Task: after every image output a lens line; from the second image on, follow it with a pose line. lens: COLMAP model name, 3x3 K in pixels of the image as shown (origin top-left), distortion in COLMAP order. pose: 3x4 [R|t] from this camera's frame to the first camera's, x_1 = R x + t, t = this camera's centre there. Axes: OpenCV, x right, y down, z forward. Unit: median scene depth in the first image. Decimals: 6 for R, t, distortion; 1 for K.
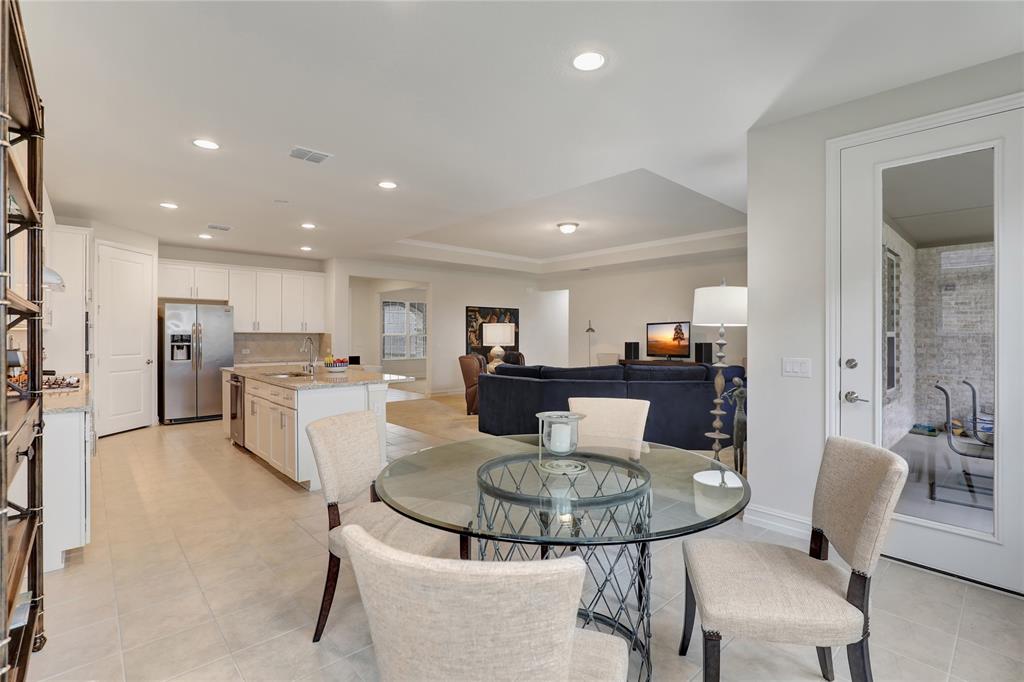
lens RADIAL K [[478.7, 0, 511.4], [0, 478.7, 331.0], [0, 0, 1]] dist [-0.031728, 0.003164]
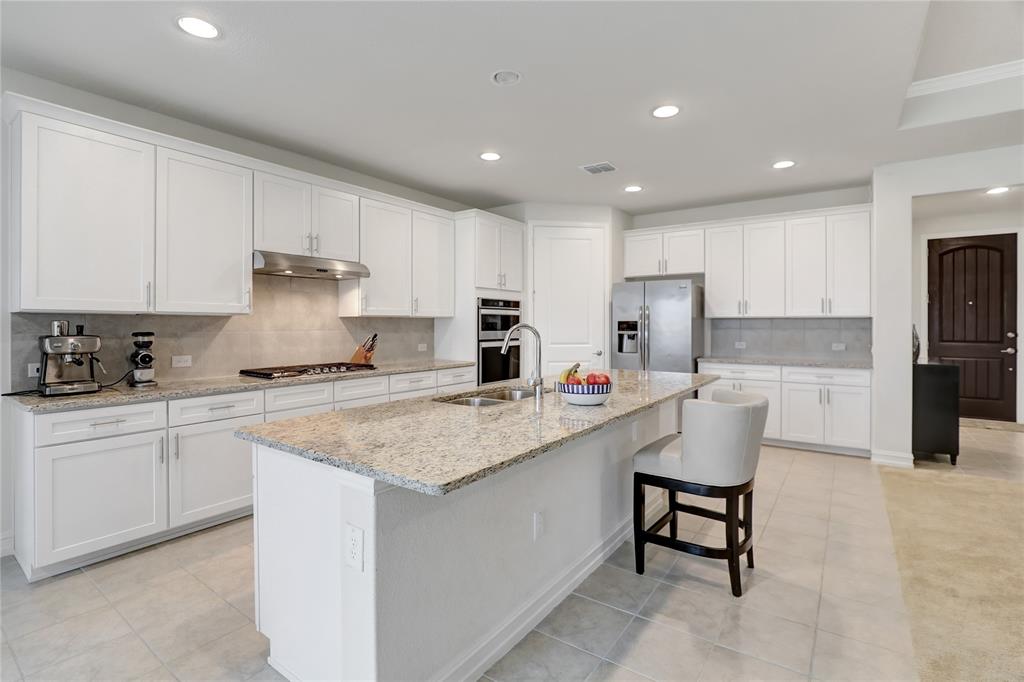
lens RADIAL K [[478.7, 0, 510.5], [0, 478.7, 322.0], [0, 0, 1]] dist [-0.031728, 0.003164]
pose [[0.210089, -0.002175, -0.977680, 0.044450], [0.011955, 0.999928, 0.000344, 0.006738], [0.977609, -0.011761, 0.210099, 0.630862]]
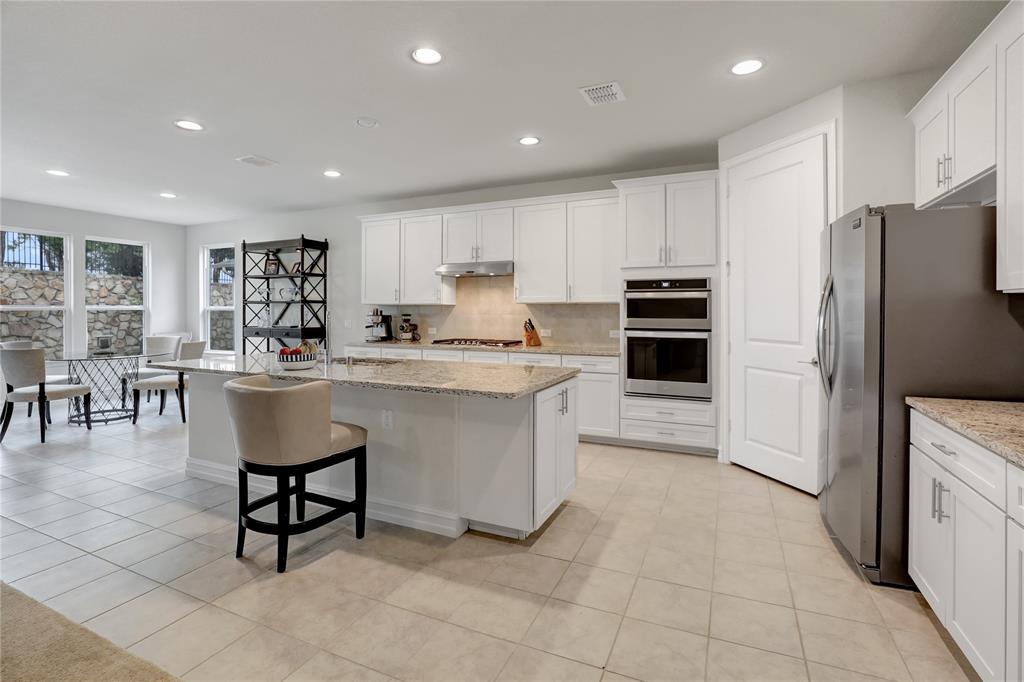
lens RADIAL K [[478.7, 0, 513.9], [0, 478.7, 308.7], [0, 0, 1]] dist [-0.031728, 0.003164]
pose [[-0.919442, 0.001413, -0.393224, -0.287249], [0.007102, 0.999890, -0.013014, 0.014841], [0.393162, -0.014758, -0.919351, 1.256993]]
